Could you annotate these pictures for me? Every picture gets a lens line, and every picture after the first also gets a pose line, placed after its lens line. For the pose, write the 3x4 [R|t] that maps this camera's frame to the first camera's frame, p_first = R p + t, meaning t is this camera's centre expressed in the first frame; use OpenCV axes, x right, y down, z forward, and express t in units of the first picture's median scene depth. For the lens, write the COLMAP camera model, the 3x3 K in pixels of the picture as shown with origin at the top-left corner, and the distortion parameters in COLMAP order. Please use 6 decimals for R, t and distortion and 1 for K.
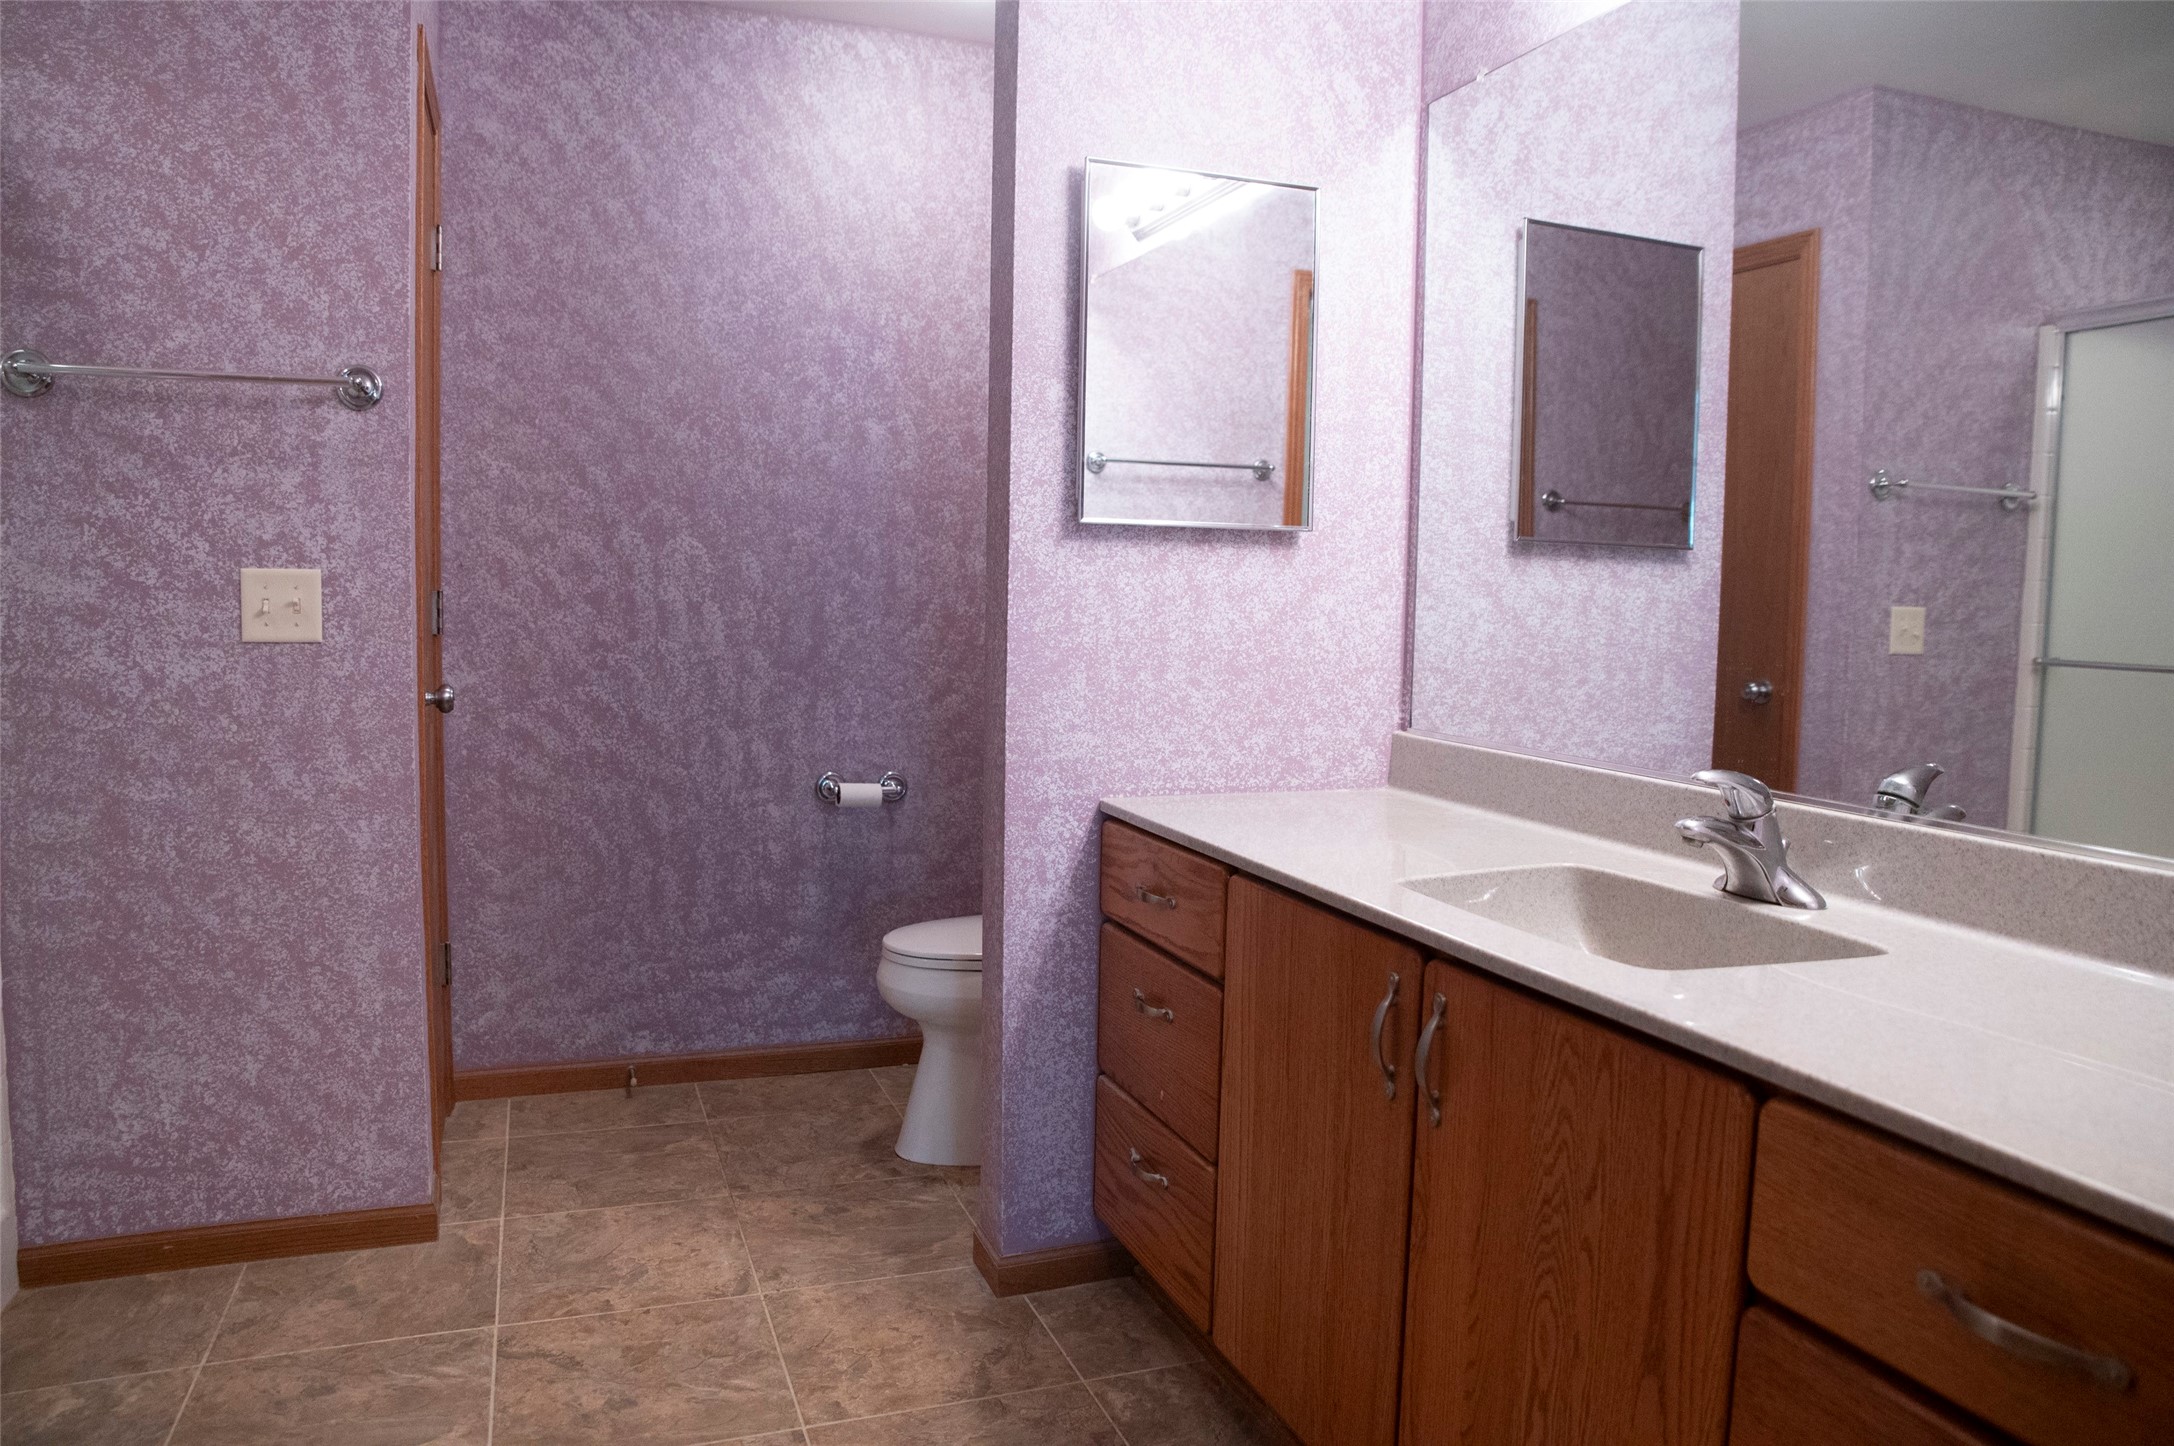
lens RADIAL K [[1481.1, 0, 1078.0], [0, 1481.1, 726.6], [0, 0, 1]] dist [-0.133056, 0.090950]
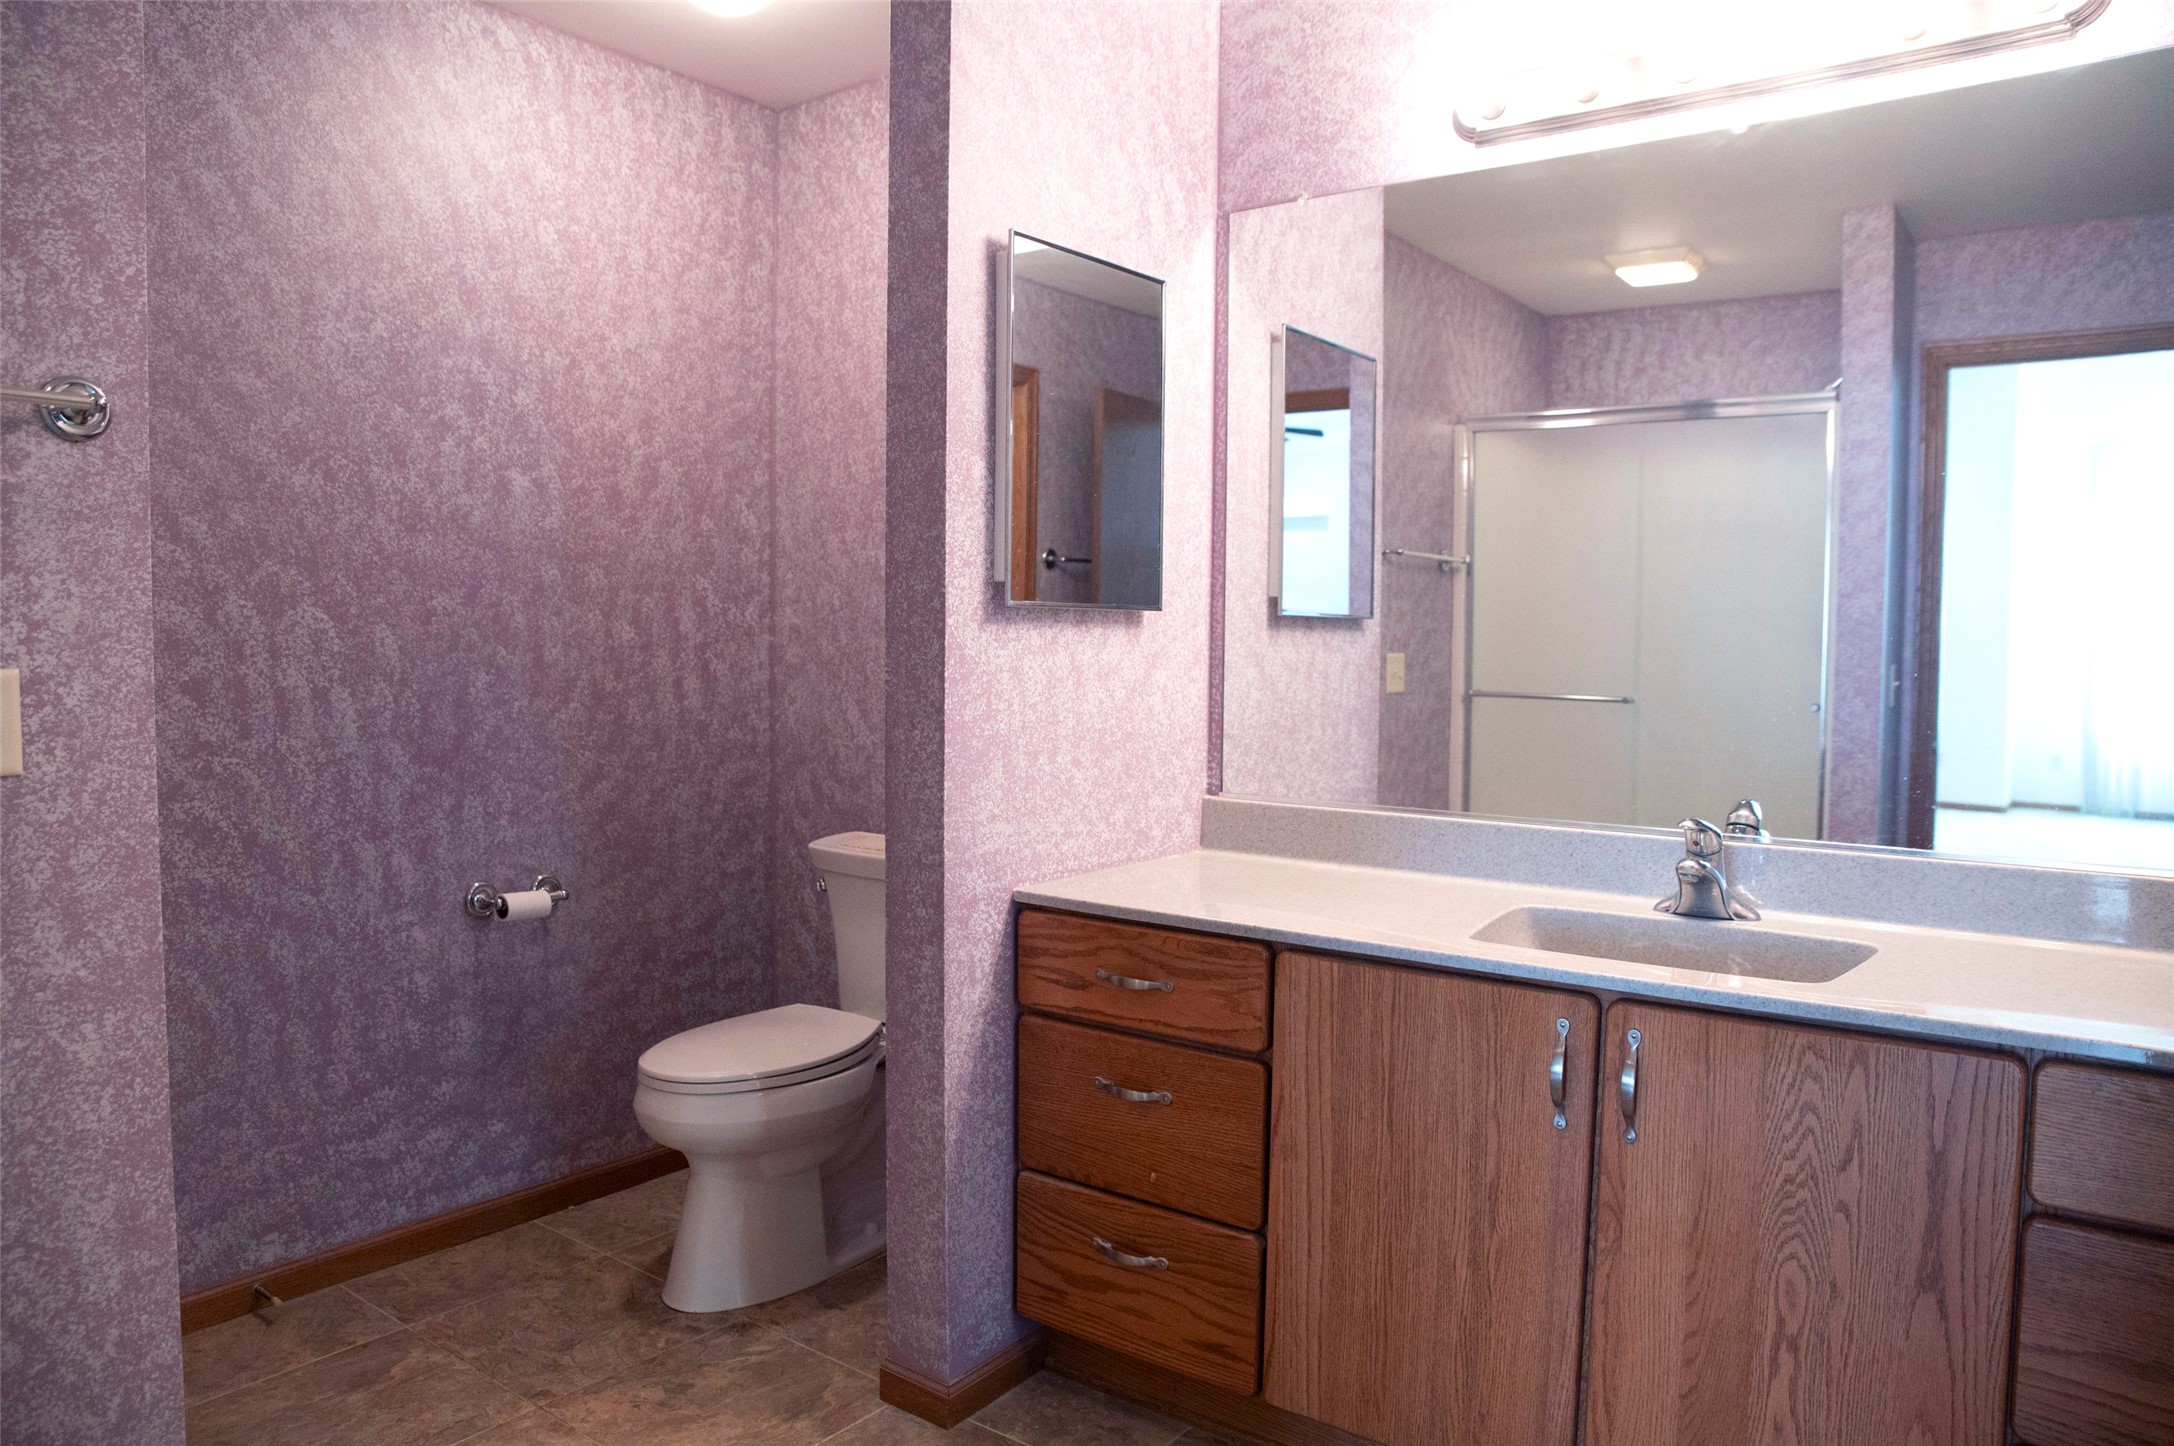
lens RADIAL K [[1481.1, 0, 1078.0], [0, 1481.1, 726.6], [0, 0, 1]] dist [-0.133056, 0.090950]
pose [[0.840835, -0.044856, 0.539430, -0.412562], [0.056470, 0.998392, -0.005003, -0.044233], [-0.538338, 0.034668, 0.842015, 0.139919]]
